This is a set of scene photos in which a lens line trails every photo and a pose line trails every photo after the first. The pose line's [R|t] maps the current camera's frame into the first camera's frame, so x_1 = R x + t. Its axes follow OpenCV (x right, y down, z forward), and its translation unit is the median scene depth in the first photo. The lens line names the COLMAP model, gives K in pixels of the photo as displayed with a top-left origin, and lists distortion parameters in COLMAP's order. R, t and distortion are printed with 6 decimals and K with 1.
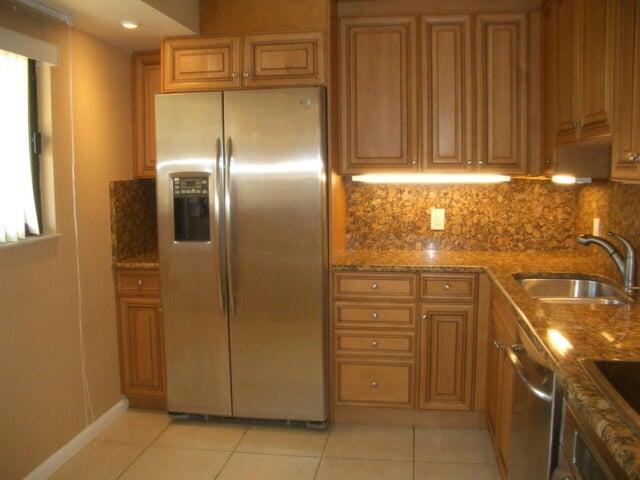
lens RADIAL K [[649.4, 0, 320.0], [0, 649.4, 240.0], [0, 0, 1]] dist [-0.255770, 0.264876]
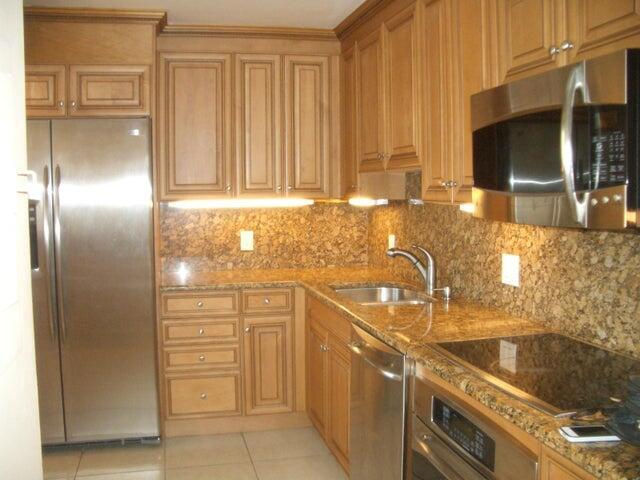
lens RADIAL K [[649.4, 0, 320.0], [0, 649.4, 240.0], [0, 0, 1]] dist [-0.255770, 0.264876]
pose [[0.927380, -0.026945, 0.373149, -0.122849], [0.041939, 0.998604, -0.032122, 0.007759], [-0.371763, 0.045438, 0.927215, -0.064643]]
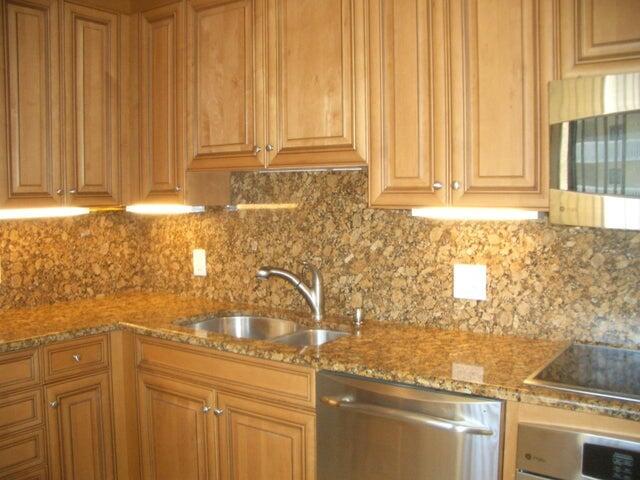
lens RADIAL K [[649.4, 0, 320.0], [0, 649.4, 240.0], [0, 0, 1]] dist [-0.255770, 0.264876]
pose [[0.451492, -0.062892, 0.890056, -0.302115], [0.104100, 0.994414, 0.017460, -0.044138], [-0.886182, 0.084772, 0.455517, 0.385203]]
